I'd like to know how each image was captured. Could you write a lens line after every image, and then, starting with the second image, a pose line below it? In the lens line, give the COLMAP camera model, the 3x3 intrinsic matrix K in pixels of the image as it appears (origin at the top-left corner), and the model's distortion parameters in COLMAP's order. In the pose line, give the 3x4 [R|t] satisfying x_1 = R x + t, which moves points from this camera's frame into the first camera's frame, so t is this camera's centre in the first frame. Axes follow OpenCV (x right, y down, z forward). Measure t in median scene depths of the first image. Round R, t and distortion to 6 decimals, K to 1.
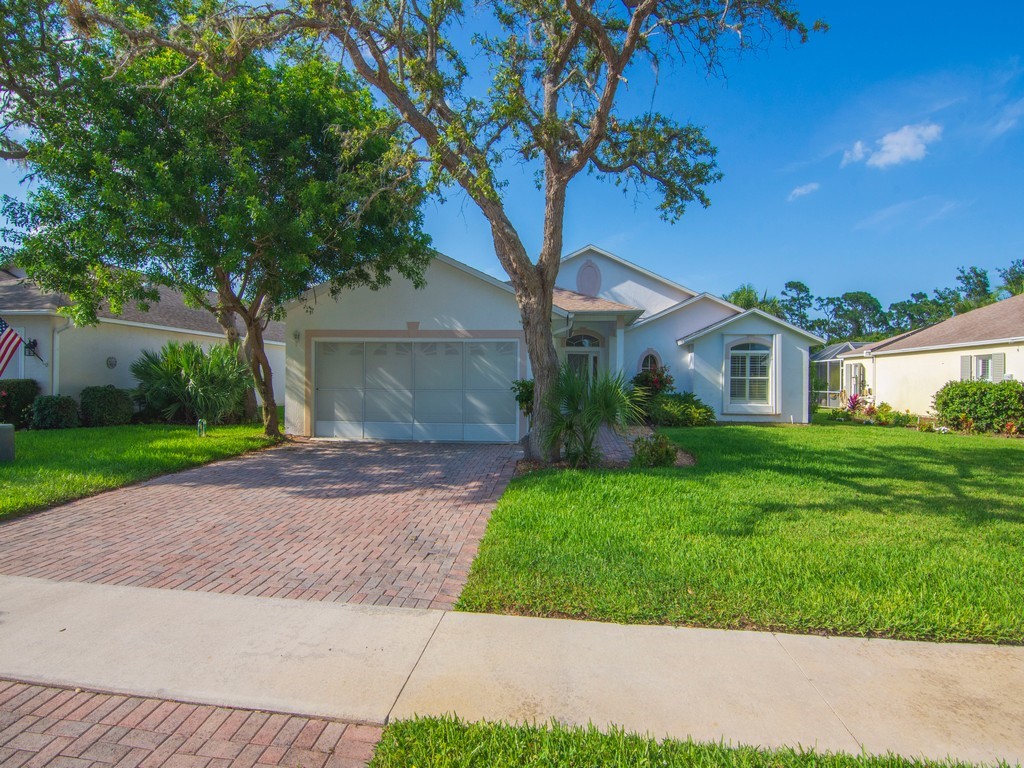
lens RADIAL K [[528.2, 0, 511.8], [0, 528.2, 381.6], [0, 0, 1]] dist [0.001280, 0.000176]
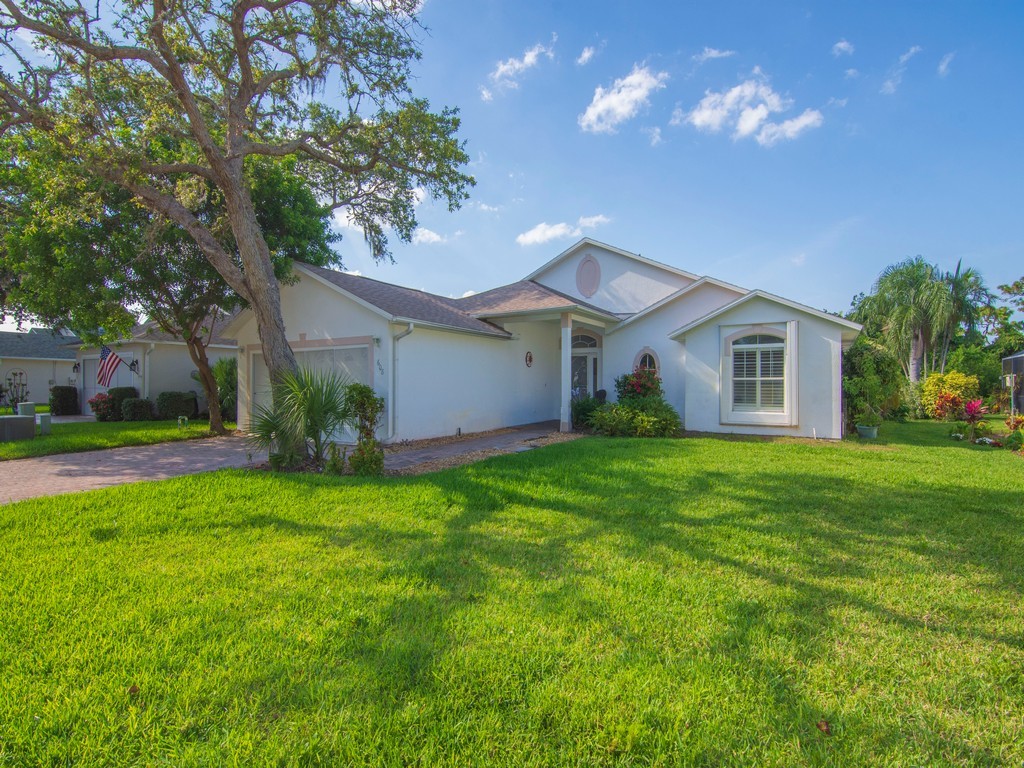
lens RADIAL K [[508.1, 0, 511.6], [0, 508.1, 388.3], [0, 0, 1]] dist [-0.004930, -0.010610]
pose [[0.896639, -0.006242, -0.442719, 0.453004], [0.006990, 0.999976, 0.000058, 0.004505], [0.442708, -0.003146, 0.896660, 0.152427]]
